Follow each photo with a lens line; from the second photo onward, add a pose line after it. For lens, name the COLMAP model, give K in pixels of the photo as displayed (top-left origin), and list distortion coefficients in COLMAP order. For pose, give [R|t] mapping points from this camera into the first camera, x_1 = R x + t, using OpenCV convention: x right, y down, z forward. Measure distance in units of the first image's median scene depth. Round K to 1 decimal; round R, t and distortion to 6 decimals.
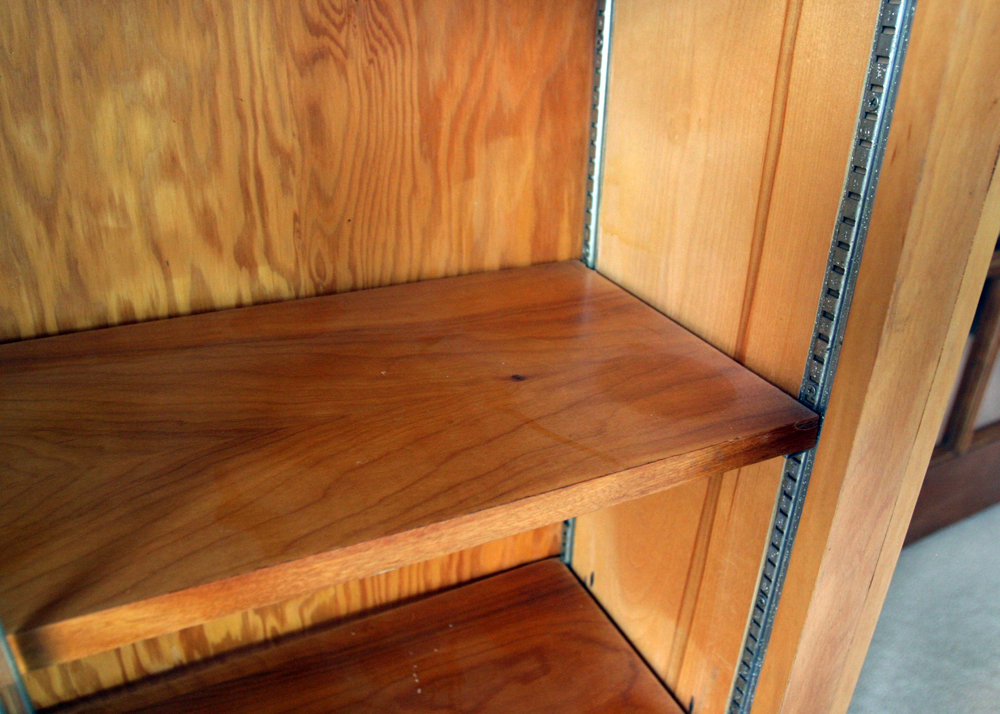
lens RADIAL K [[813.6, 0, 490.9], [0, 813.6, 356.4], [0, 0, 1]] dist [-0.056194, -0.019916]
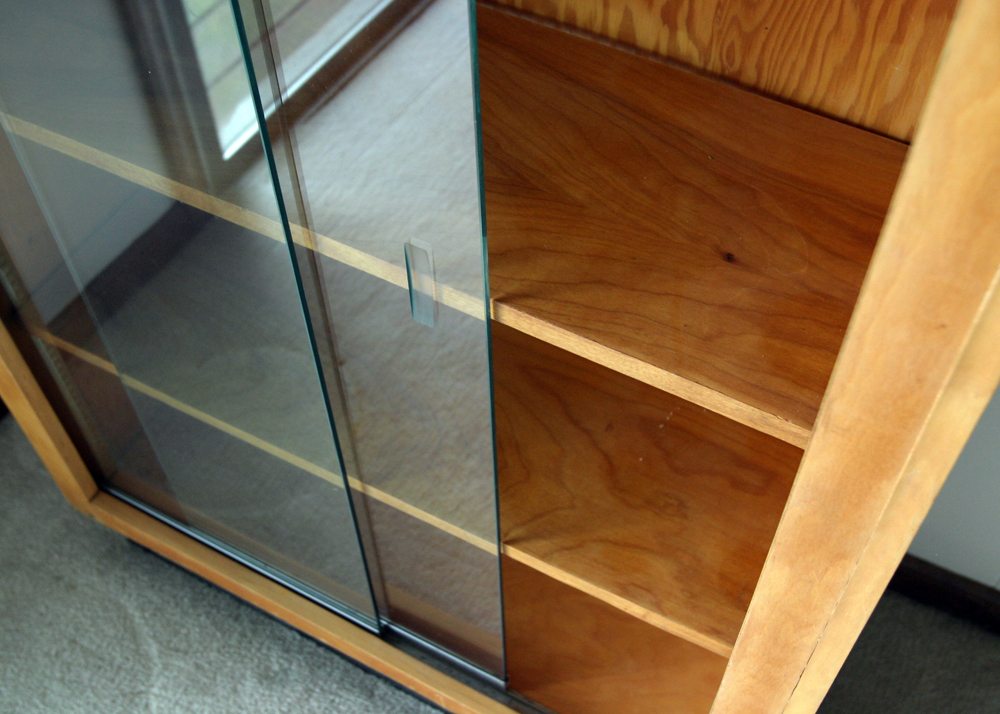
lens RADIAL K [[1113.6, 0, 498.8], [0, 1113.6, 355.0], [0, 0, 1]] dist [0.002783, 0.000000]
pose [[0.592091, 0.625935, -0.507576, 0.545898], [-0.352068, 0.767476, 0.535750, -0.448448], [0.724897, -0.138512, 0.674788, -0.216825]]
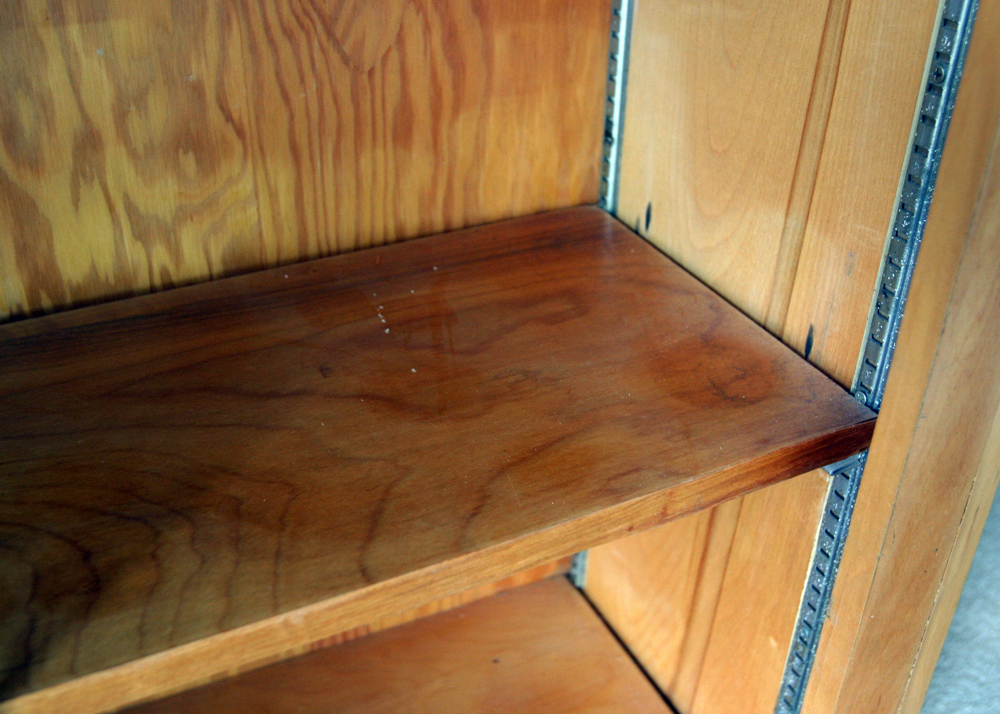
lens RADIAL K [[1036.8, 0, 506.6], [0, 1036.8, 357.8], [0, 0, 1]] dist [-0.104954, 0.000000]
pose [[0.999581, -0.000785, 0.028944, -0.019220], [-0.001158, 0.997749, 0.067045, 0.413457], [-0.028931, -0.067050, 0.997330, 0.186357]]
